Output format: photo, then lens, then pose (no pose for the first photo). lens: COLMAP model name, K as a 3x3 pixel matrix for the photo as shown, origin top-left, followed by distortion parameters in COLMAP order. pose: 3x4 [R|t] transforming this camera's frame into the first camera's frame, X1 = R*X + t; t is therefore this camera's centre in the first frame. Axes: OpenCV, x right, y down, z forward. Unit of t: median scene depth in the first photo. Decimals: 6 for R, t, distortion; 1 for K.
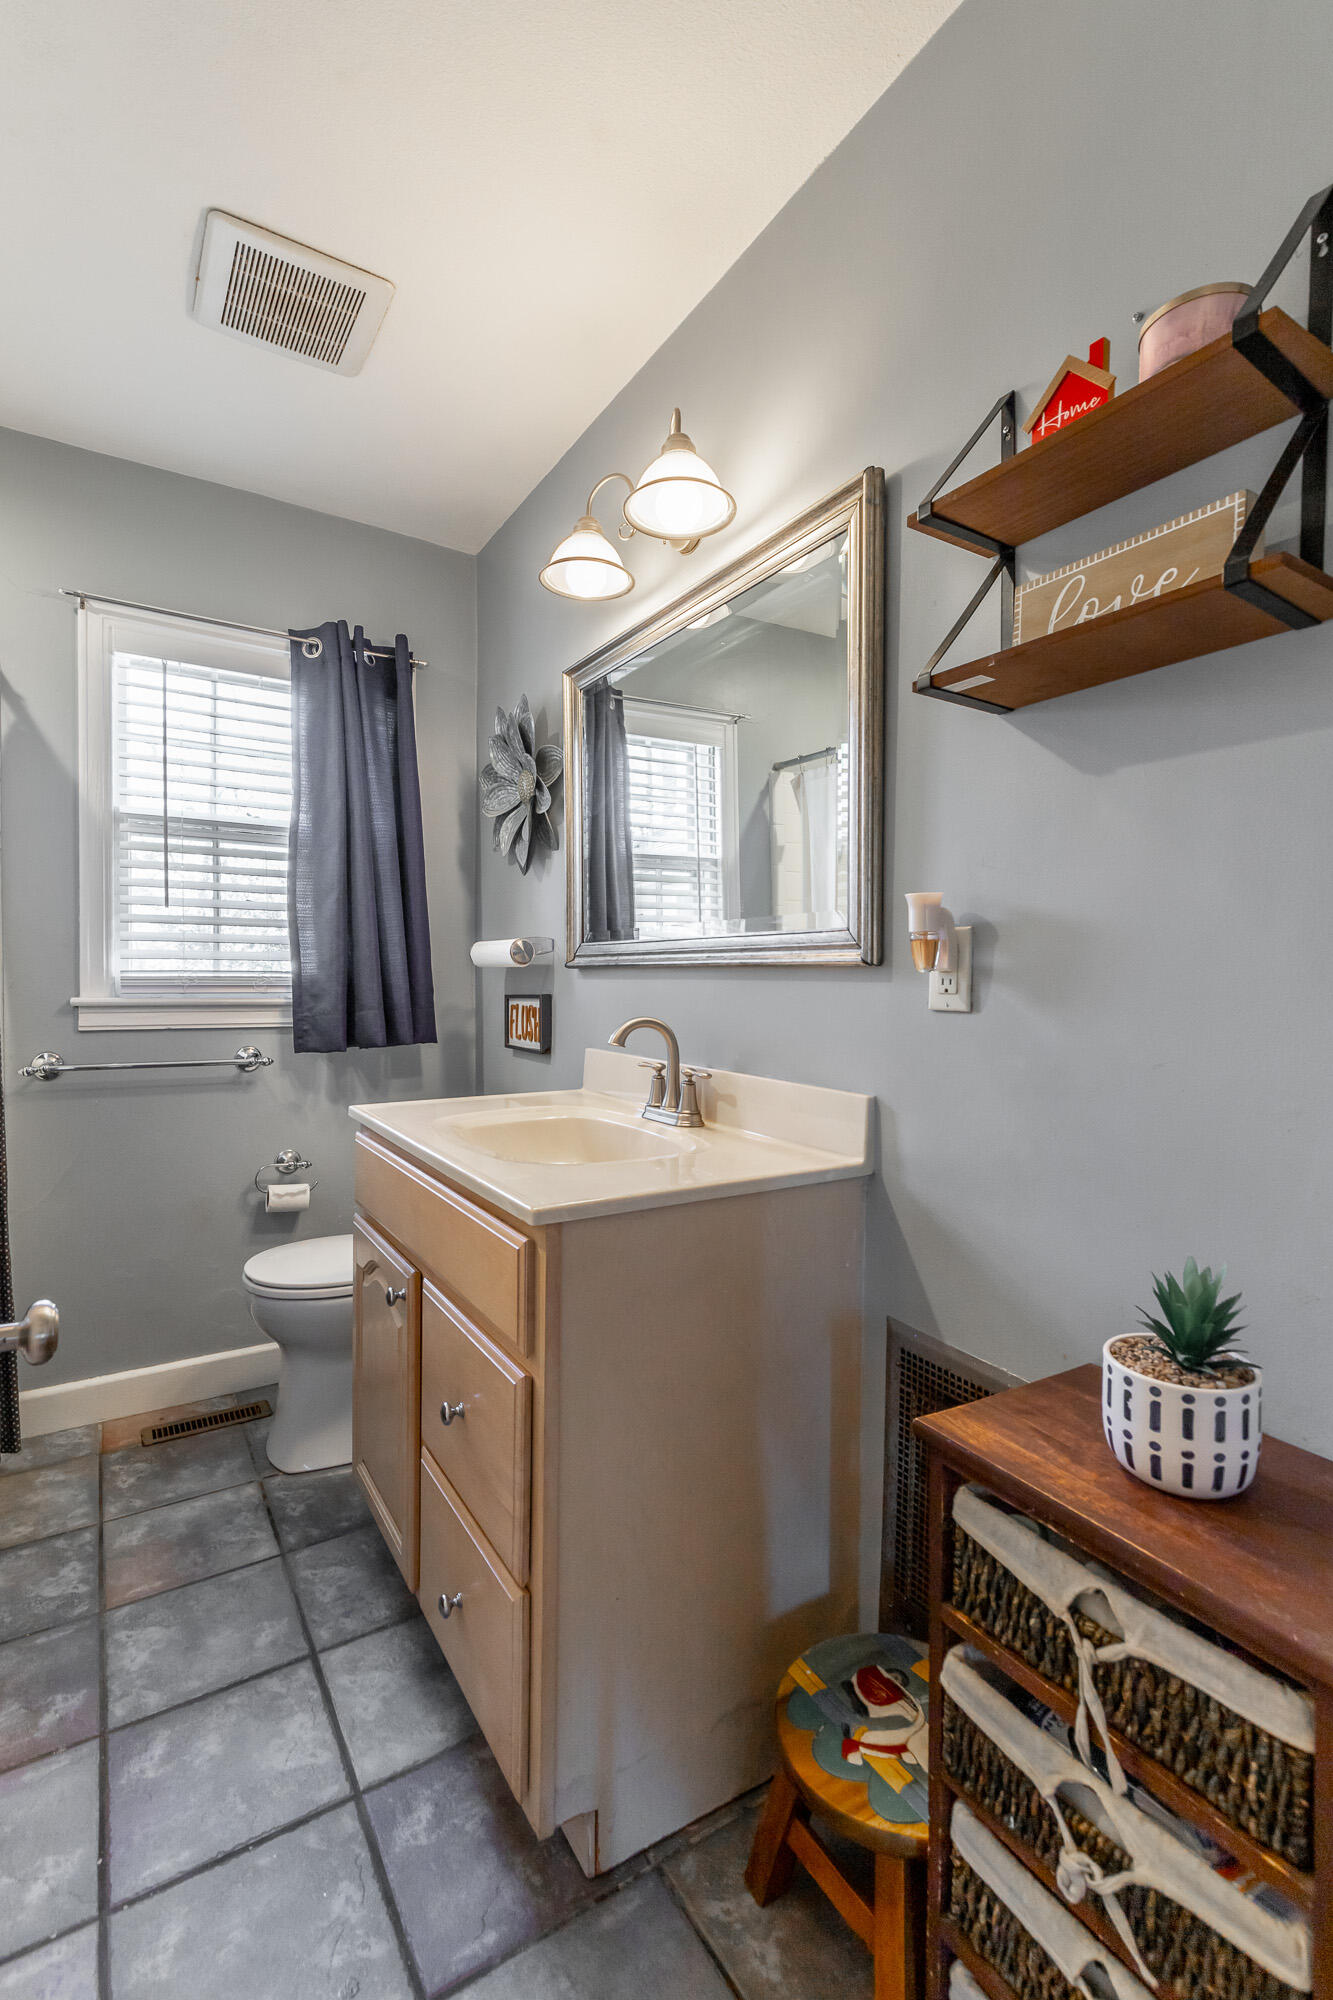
lens RADIAL K [[903.0, 0, 667.9], [0, 903.0, 1000.8], [0, 0, 1]] dist [0.003008, -0.001157]
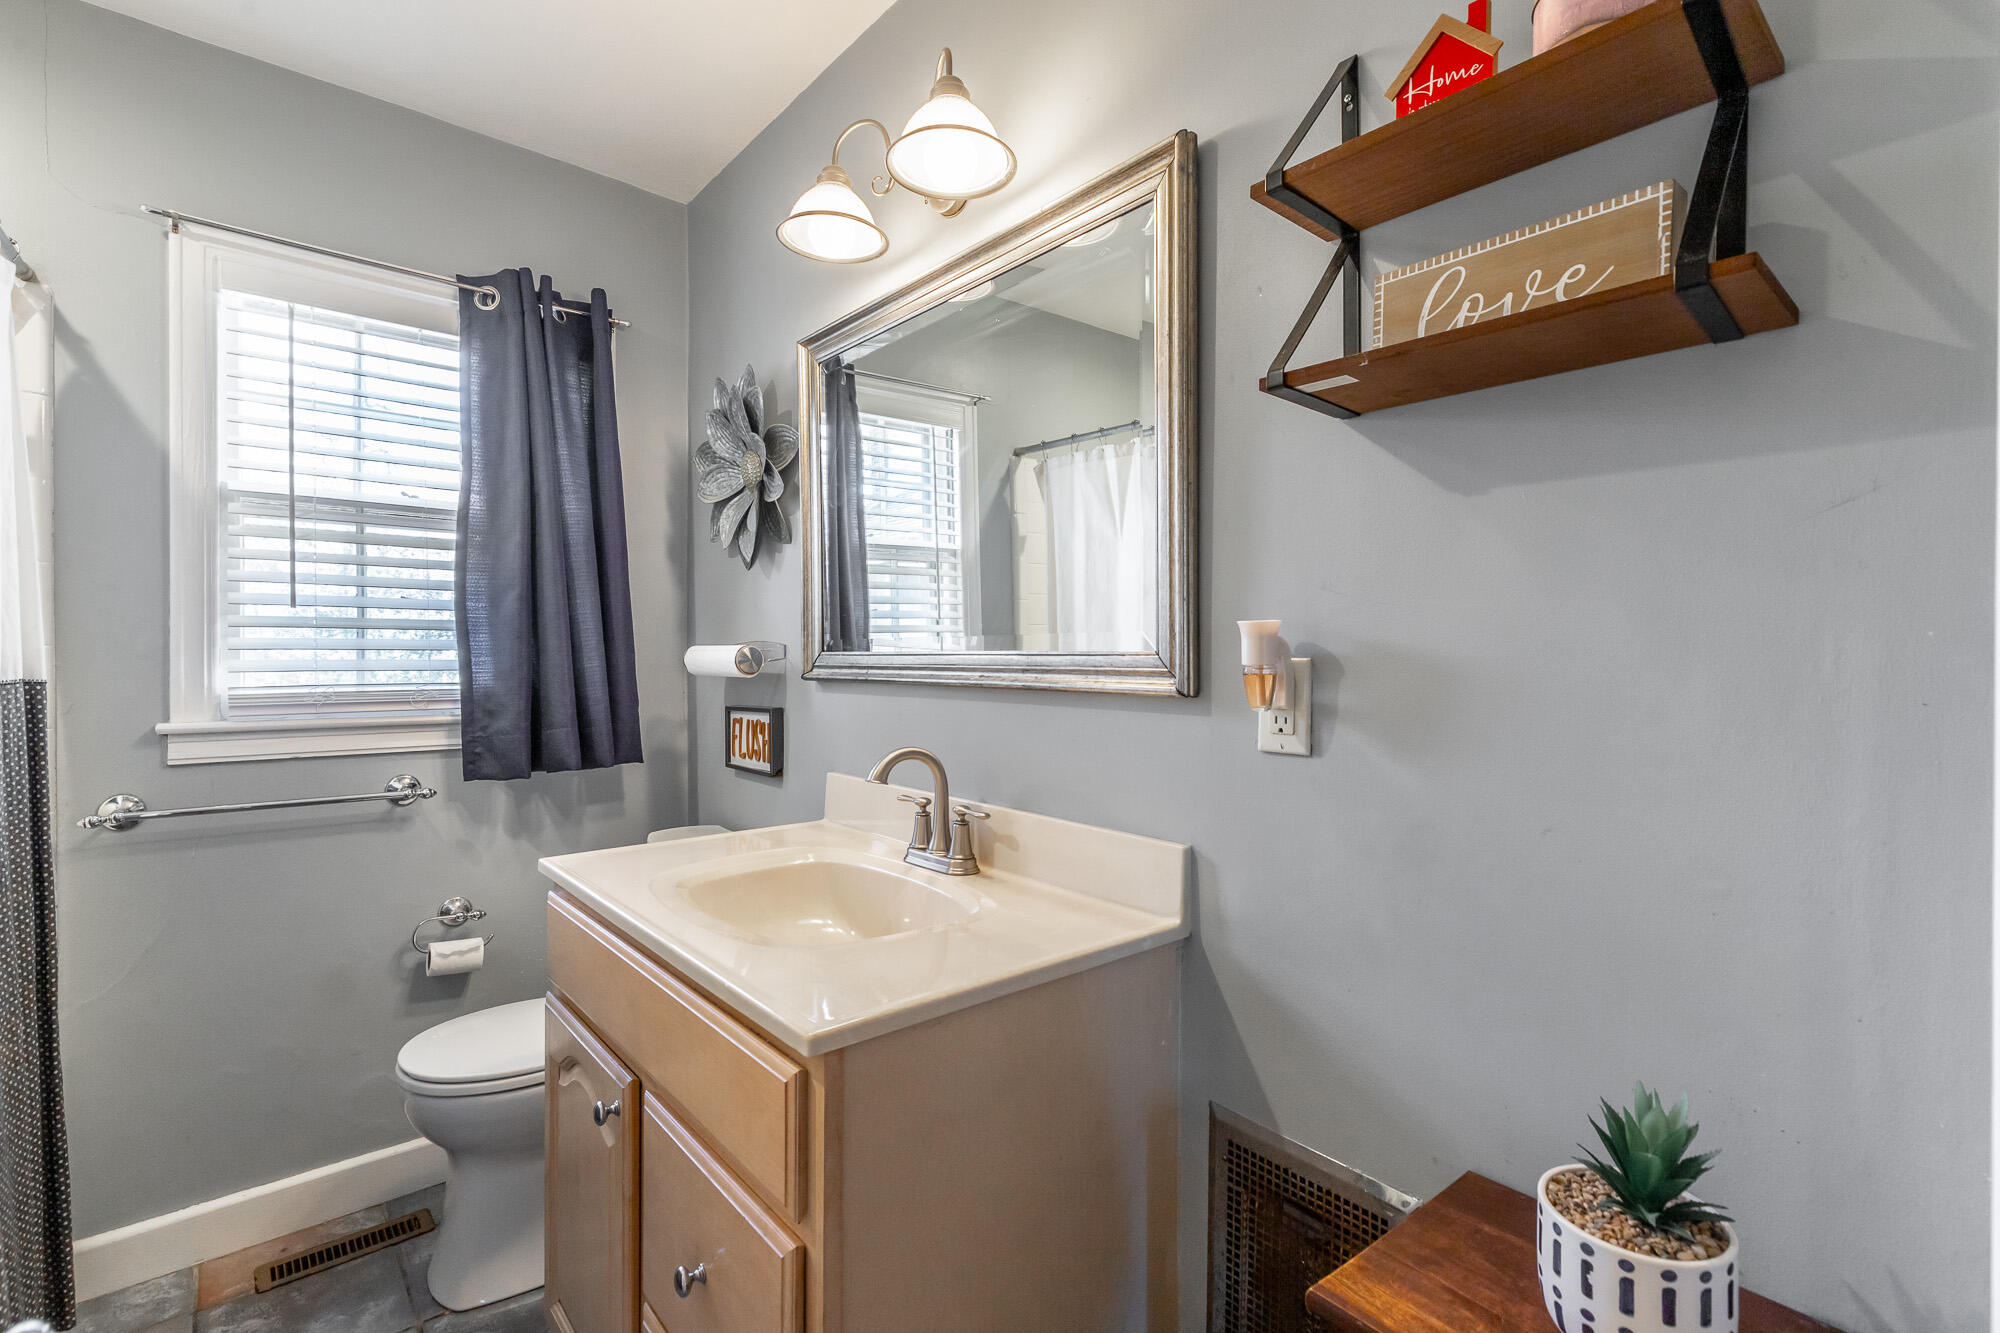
lens RADIAL K [[903.0, 0, 1010.1], [0, 903.0, 658.8], [0, 0, 1]] dist [0.003008, -0.001157]
pose [[0.987385, -0.006069, 0.158221, -0.063555], [0.008531, 0.999853, -0.014882, -0.050628], [-0.158108, 0.016044, 0.987291, 0.129041]]
